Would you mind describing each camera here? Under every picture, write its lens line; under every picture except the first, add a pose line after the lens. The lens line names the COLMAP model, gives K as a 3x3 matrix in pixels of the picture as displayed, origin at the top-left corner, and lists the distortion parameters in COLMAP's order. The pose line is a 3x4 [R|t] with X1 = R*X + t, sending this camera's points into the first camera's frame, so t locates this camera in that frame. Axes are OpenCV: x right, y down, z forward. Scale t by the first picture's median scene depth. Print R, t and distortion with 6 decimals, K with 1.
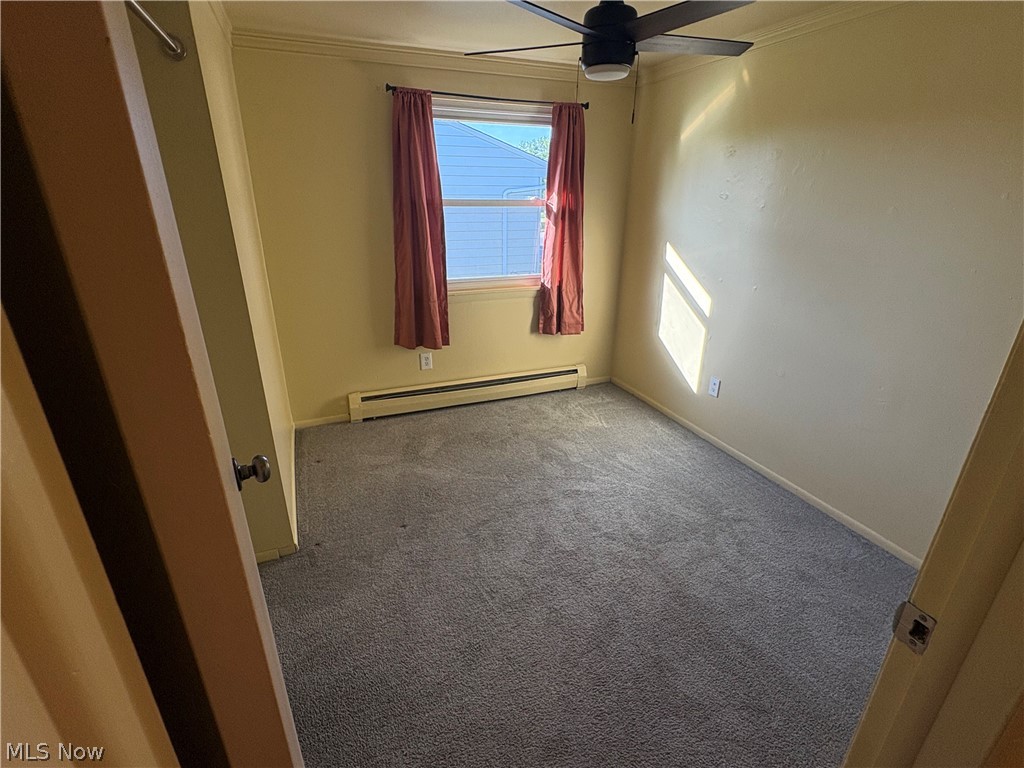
lens RADIAL K [[483.8, 0, 511.3], [0, 483.8, 385.1], [0, 0, 1]] dist [-0.000380, 0.000170]
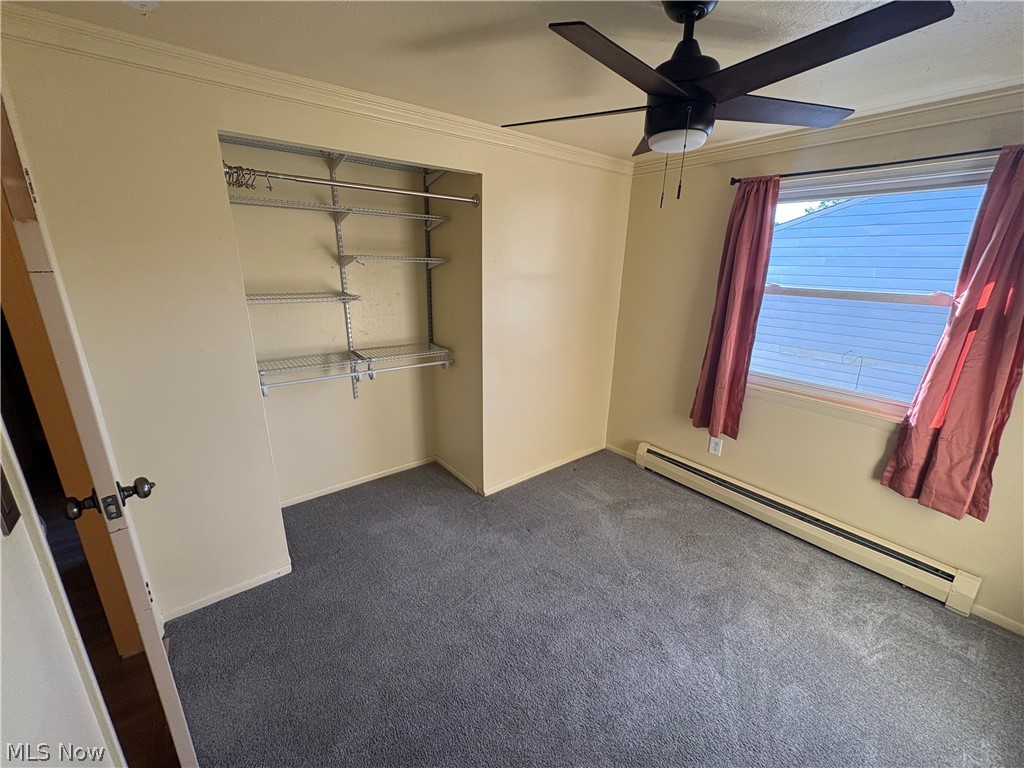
lens RADIAL K [[407.7, 0, 513.0], [0, 407.7, 384.5], [0, 0, 1]] dist [0.003714, 0.000492]
pose [[0.287695, 0.274346, -0.917587, 0.434970], [-0.375826, 0.913582, 0.155314, -0.140800], [0.880901, 0.300170, 0.365939, 0.318025]]
